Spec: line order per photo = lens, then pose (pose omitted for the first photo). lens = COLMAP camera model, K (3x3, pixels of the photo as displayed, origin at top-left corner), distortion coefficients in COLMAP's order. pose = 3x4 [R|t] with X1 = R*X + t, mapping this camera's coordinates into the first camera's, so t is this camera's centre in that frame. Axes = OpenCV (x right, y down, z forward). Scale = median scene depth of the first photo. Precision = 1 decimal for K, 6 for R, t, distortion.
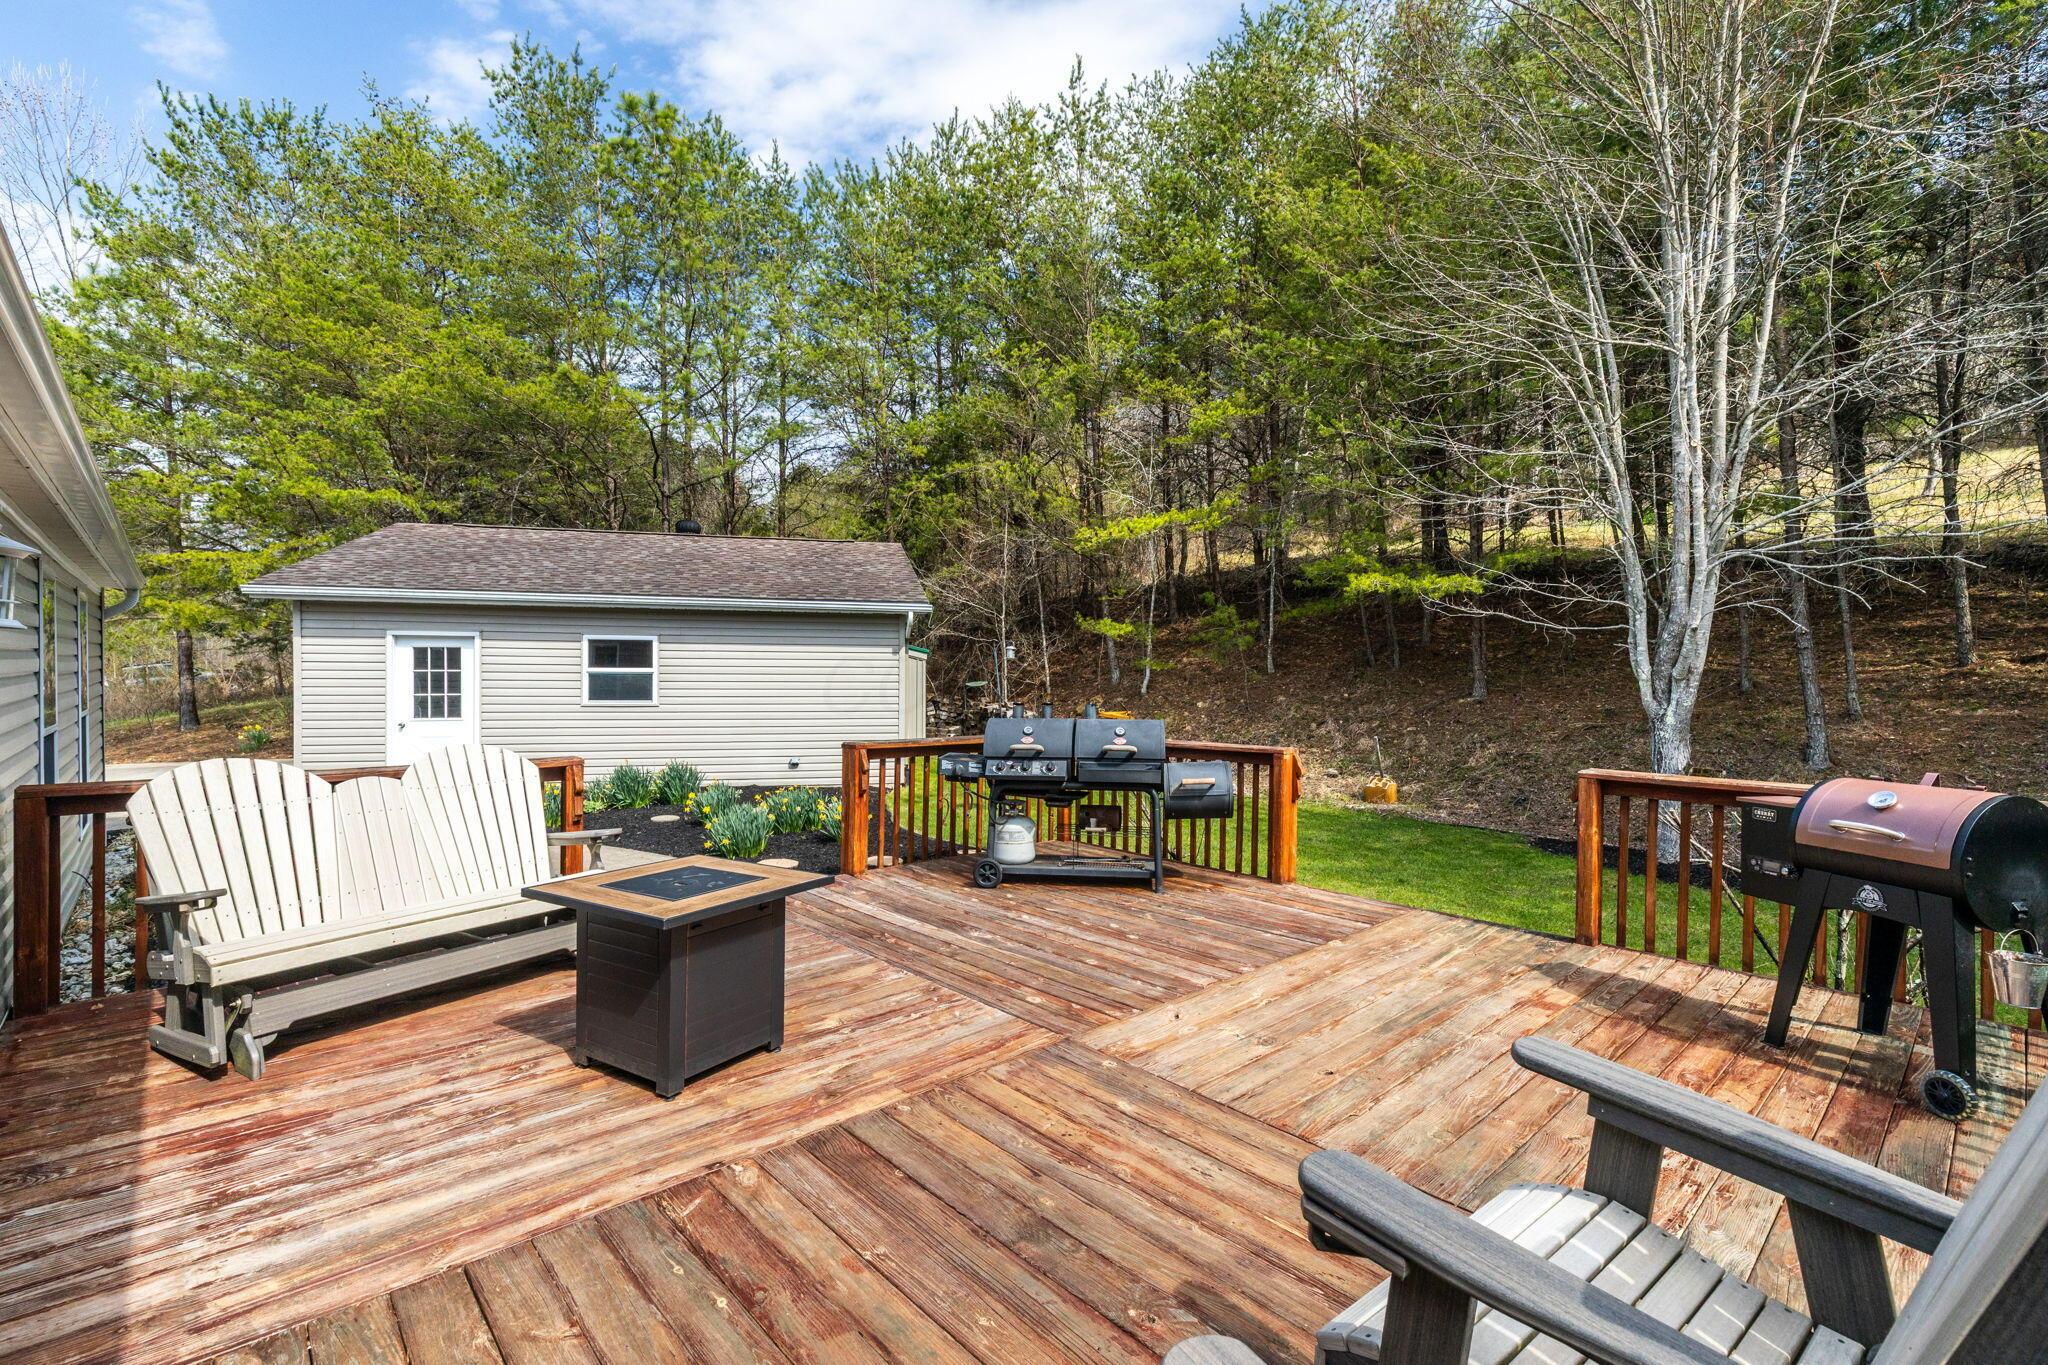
lens RADIAL K [[940.1, 0, 1023.6], [0, 940.1, 674.1], [0, 0, 1]] dist [0.008676, -0.000364]
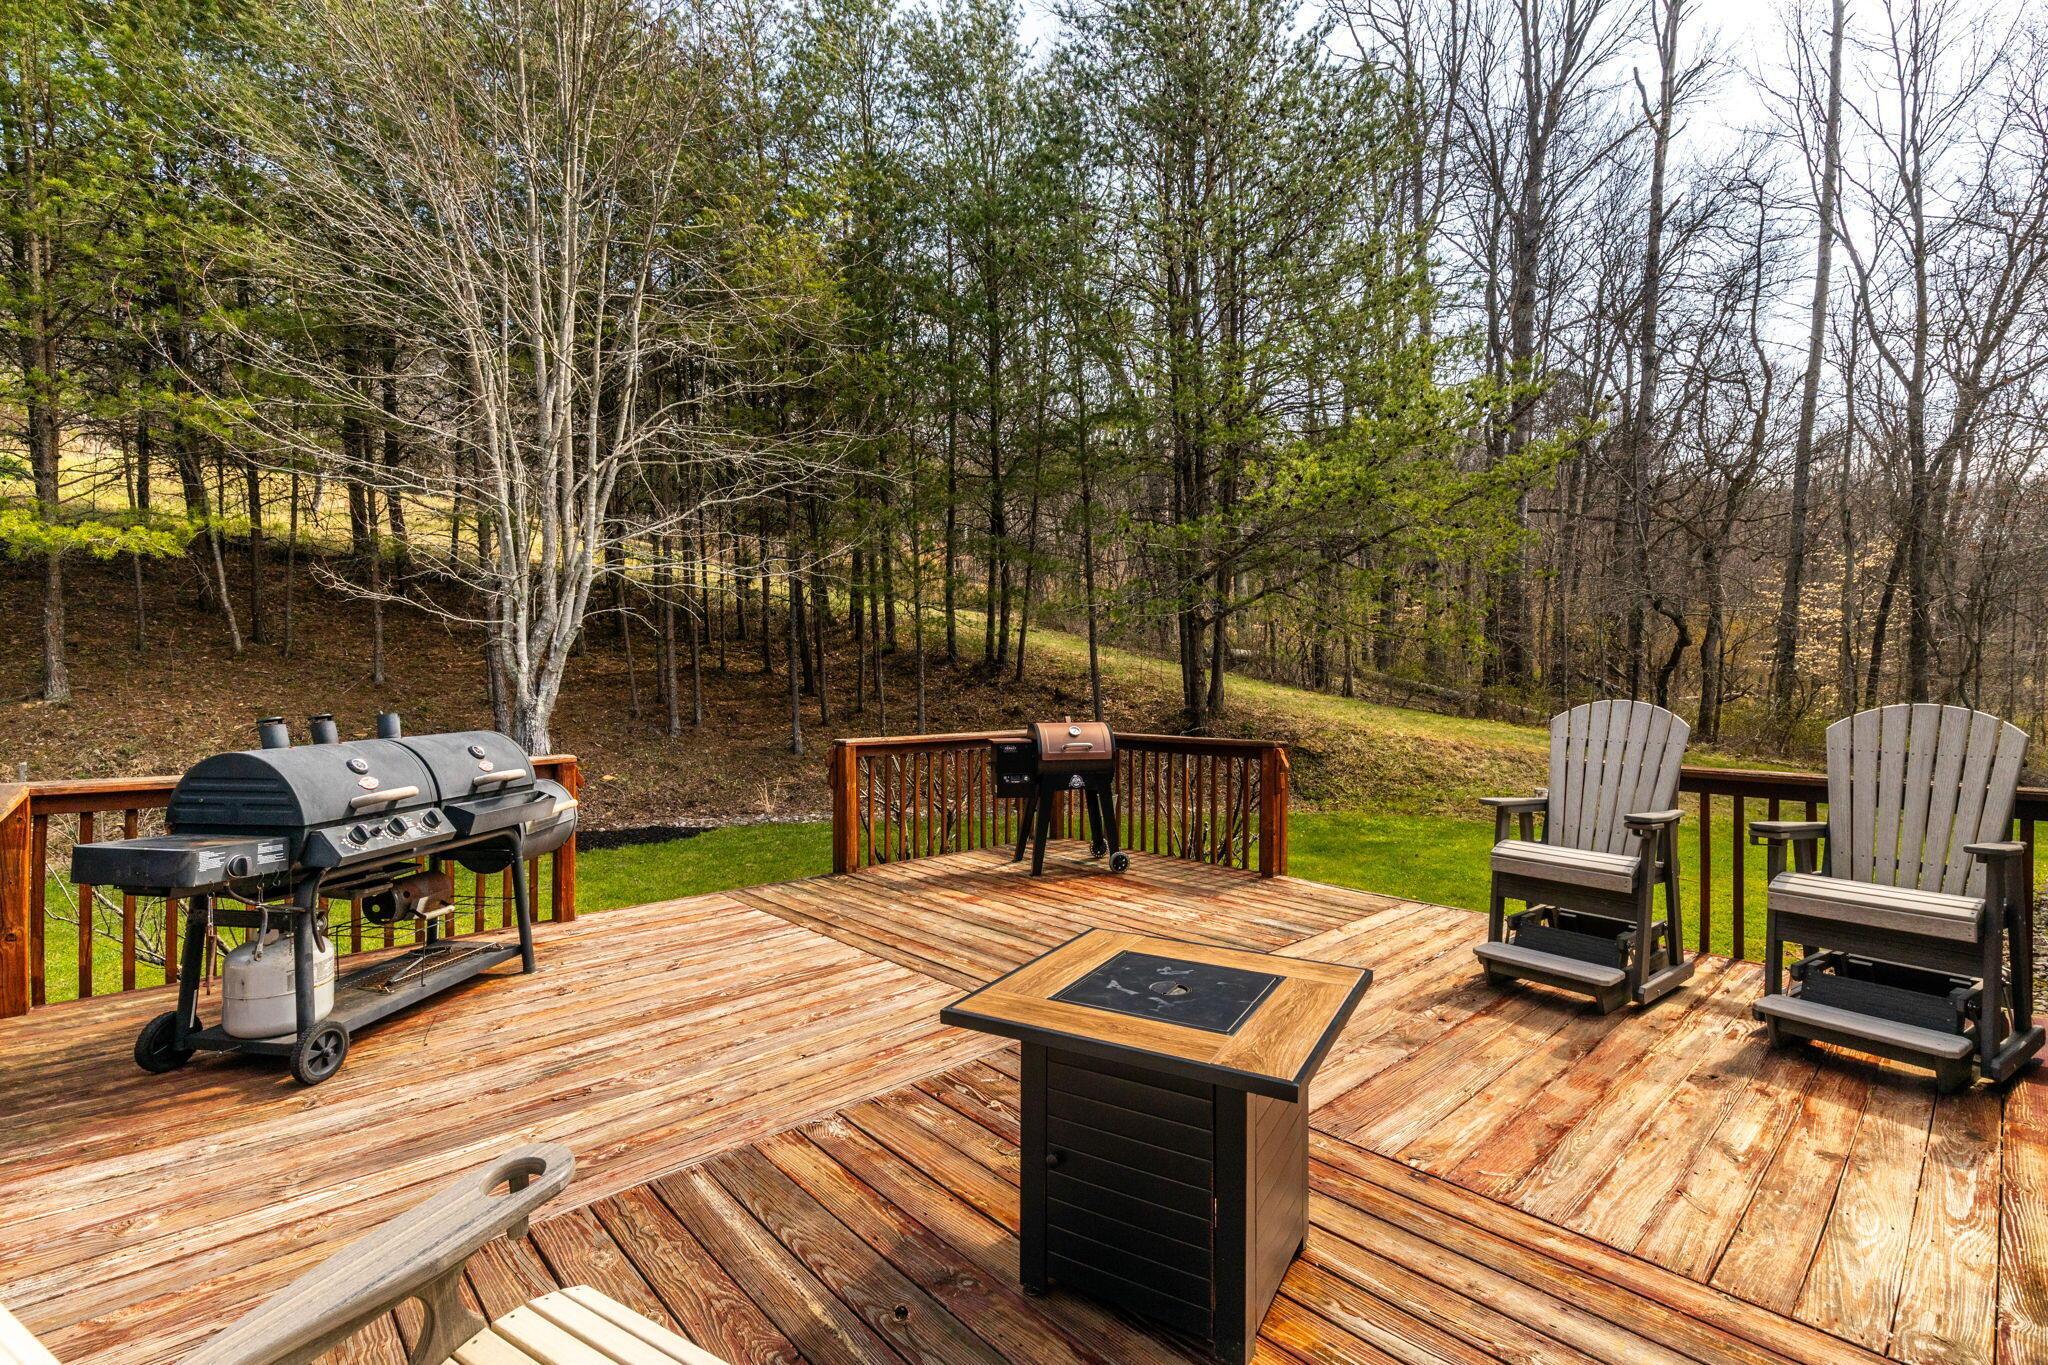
lens RADIAL K [[940.1, 0, 1023.6], [0, 940.1, 674.1], [0, 0, 1]] dist [0.008676, -0.000364]
pose [[-0.042822, -0.001705, 0.999081, -0.668944], [-0.001151, 0.999998, 0.001657, 0.007937], [-0.999082, -0.001079, -0.042824, 0.763900]]
